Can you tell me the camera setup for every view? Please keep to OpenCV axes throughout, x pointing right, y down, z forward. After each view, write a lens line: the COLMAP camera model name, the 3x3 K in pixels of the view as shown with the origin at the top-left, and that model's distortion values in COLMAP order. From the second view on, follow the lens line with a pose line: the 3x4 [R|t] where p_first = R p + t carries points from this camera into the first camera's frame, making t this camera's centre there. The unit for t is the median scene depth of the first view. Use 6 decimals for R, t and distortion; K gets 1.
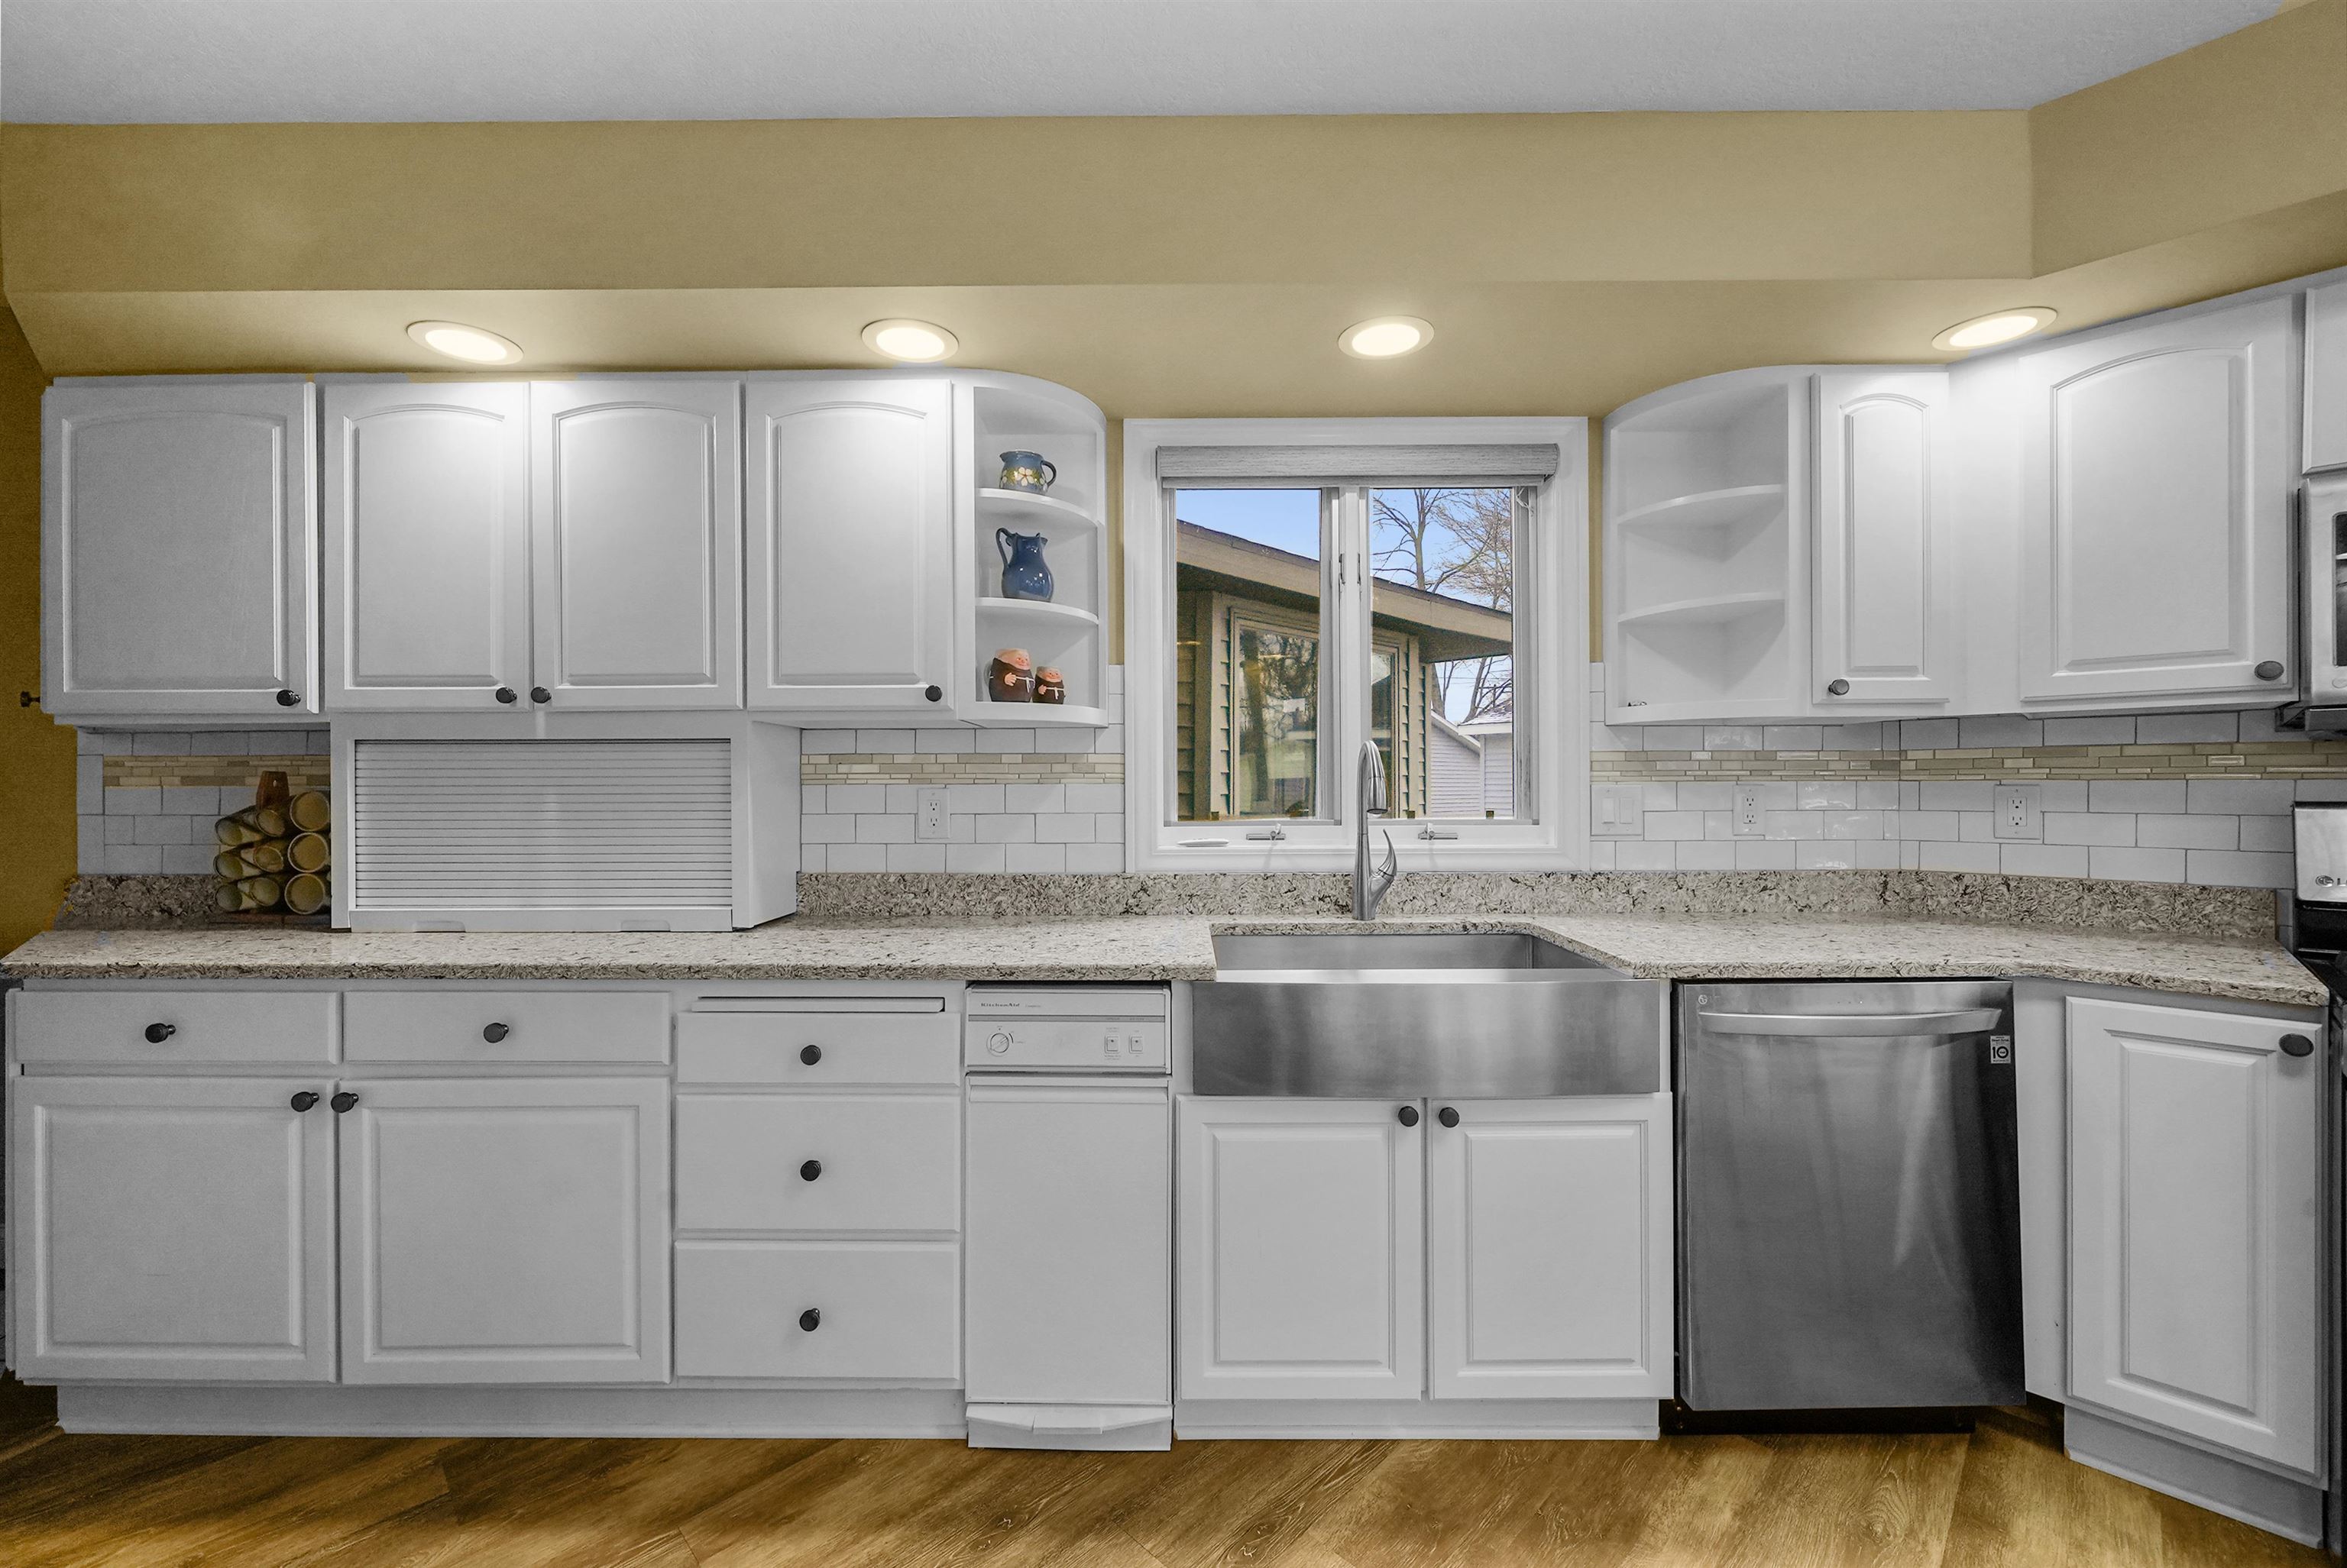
lens RADIAL K [[936.0, 0, 1173.5], [0, 936.0, 784.0], [0, 0, 1]] dist [-0.000826, -0.000219]
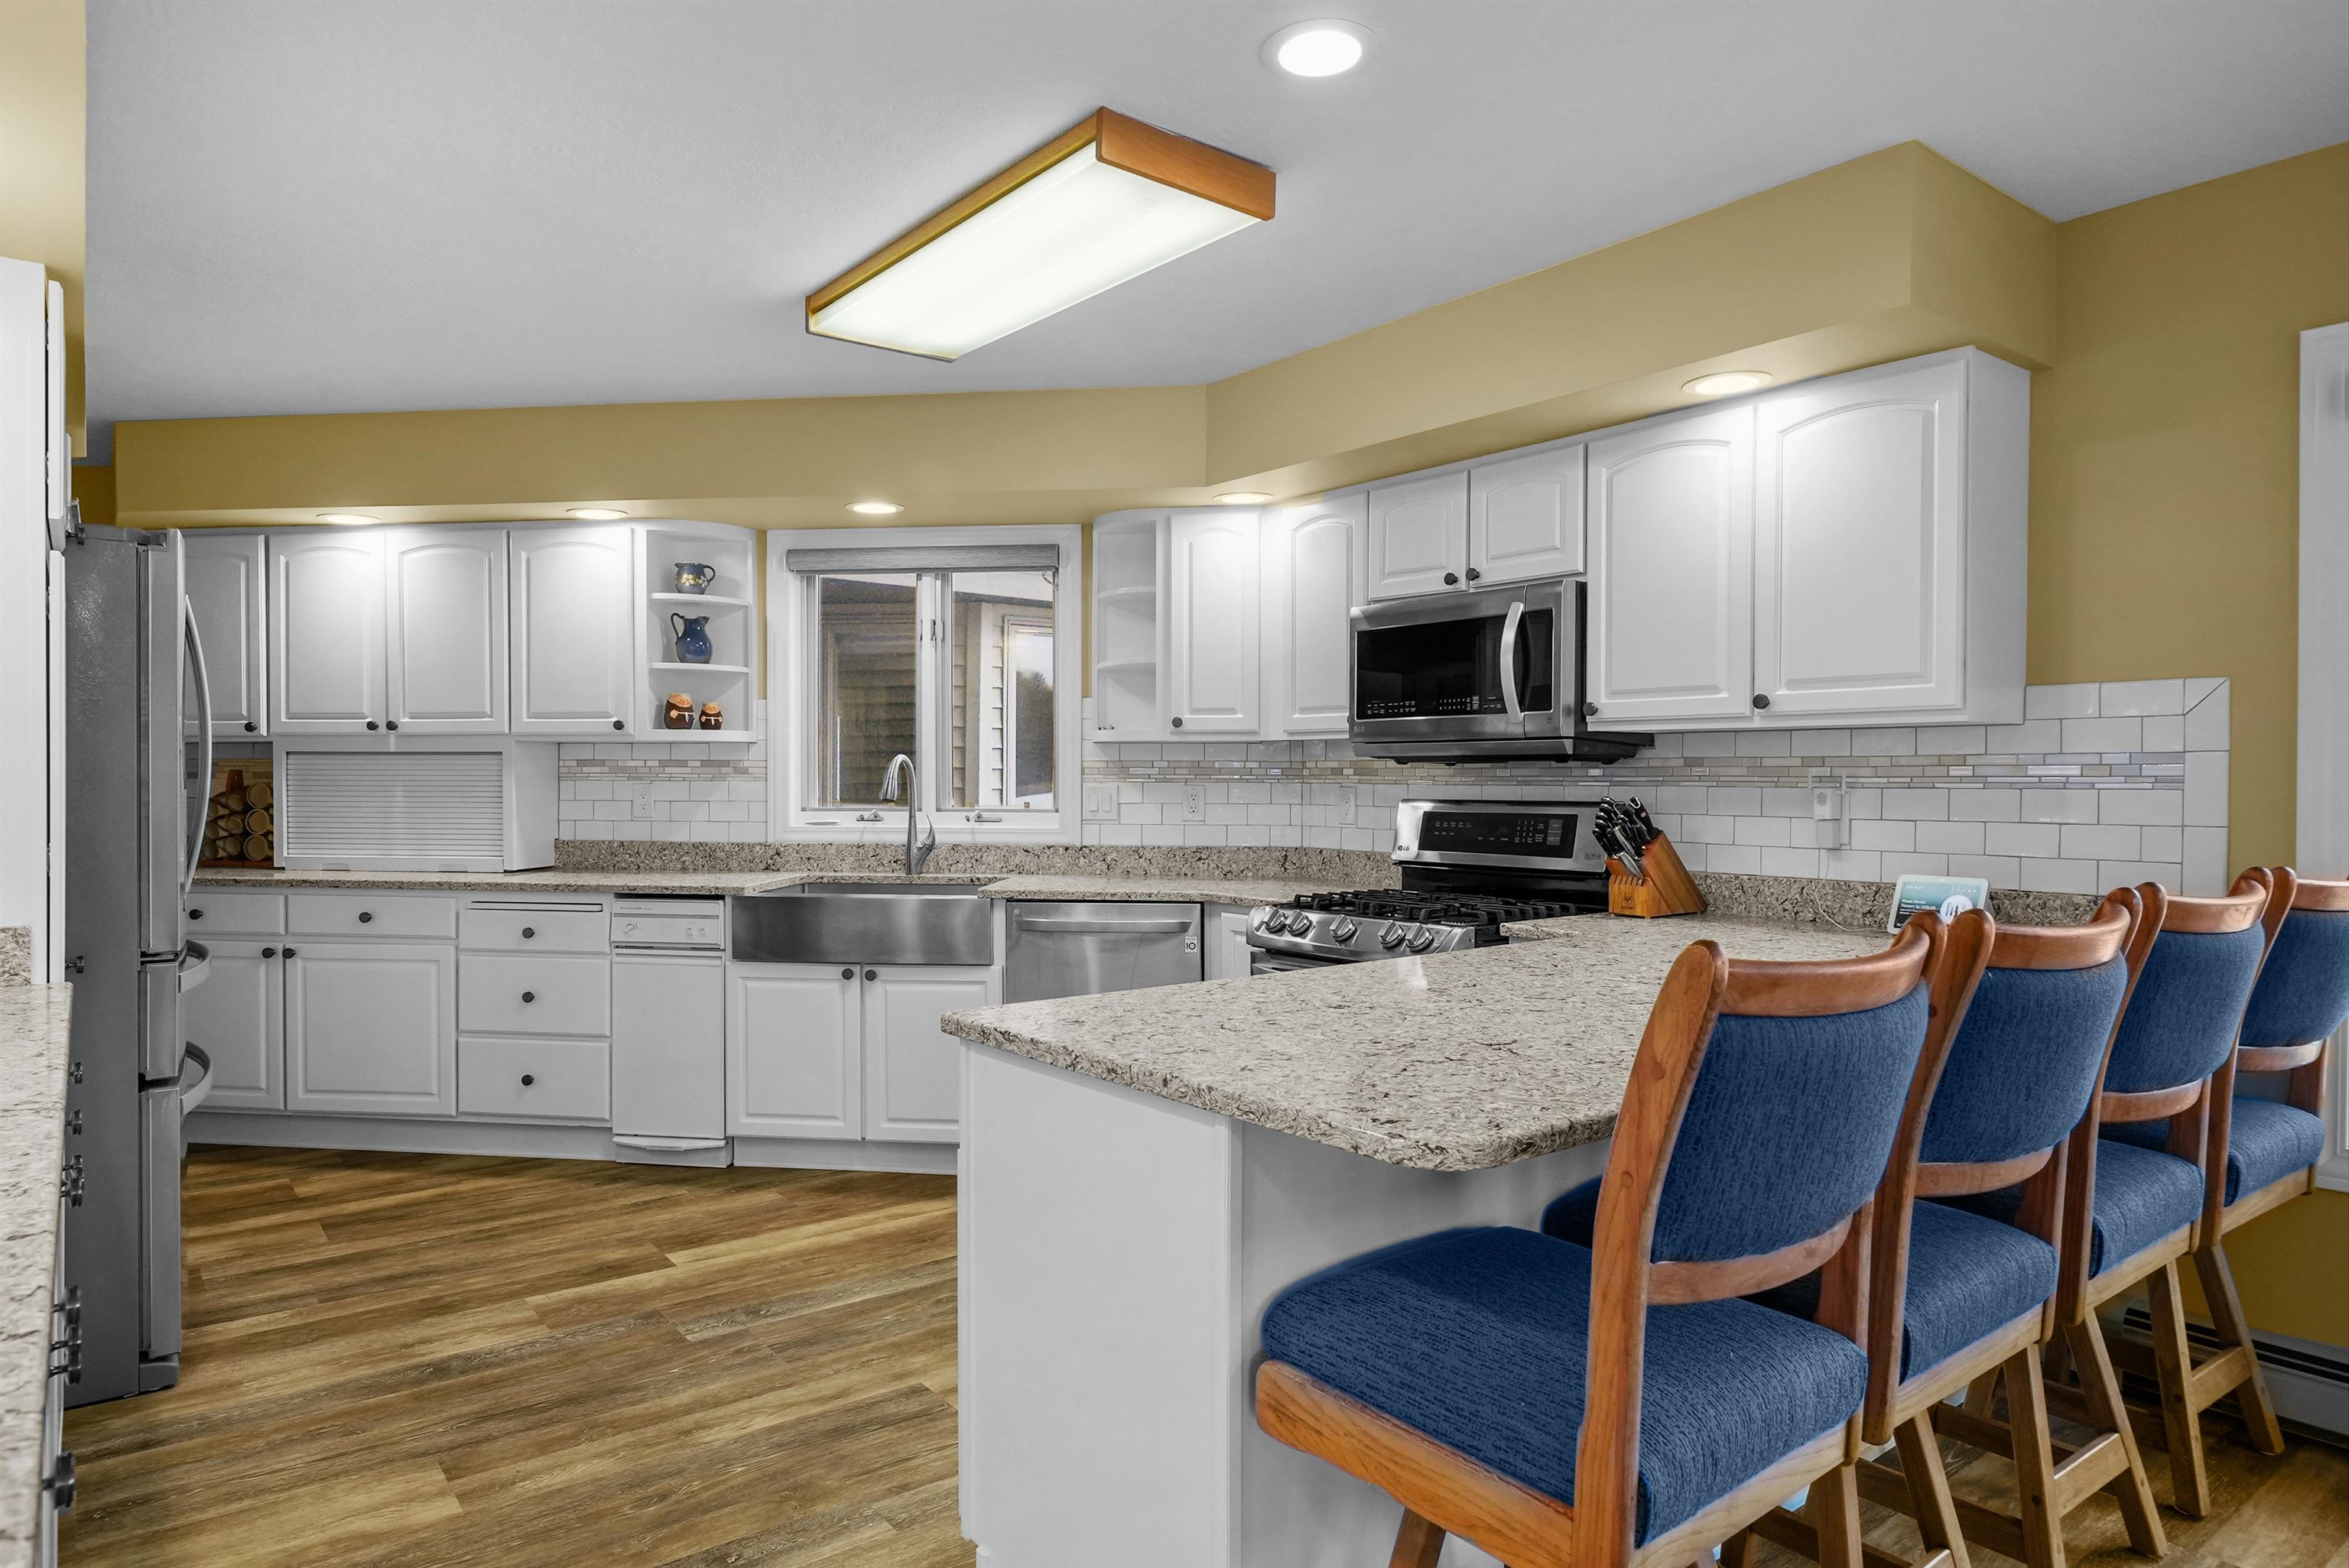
lens RADIAL K [[1421.2, 0, 1177.0], [0, 1421.2, 795.1], [0, 0, 1]] dist [0.008903, -0.000530]
pose [[0.992118, 0.008102, -0.125044, 0.901683], [-0.006098, 0.999847, 0.016397, -0.020021], [0.125157, -0.015505, 0.992016, -1.176780]]
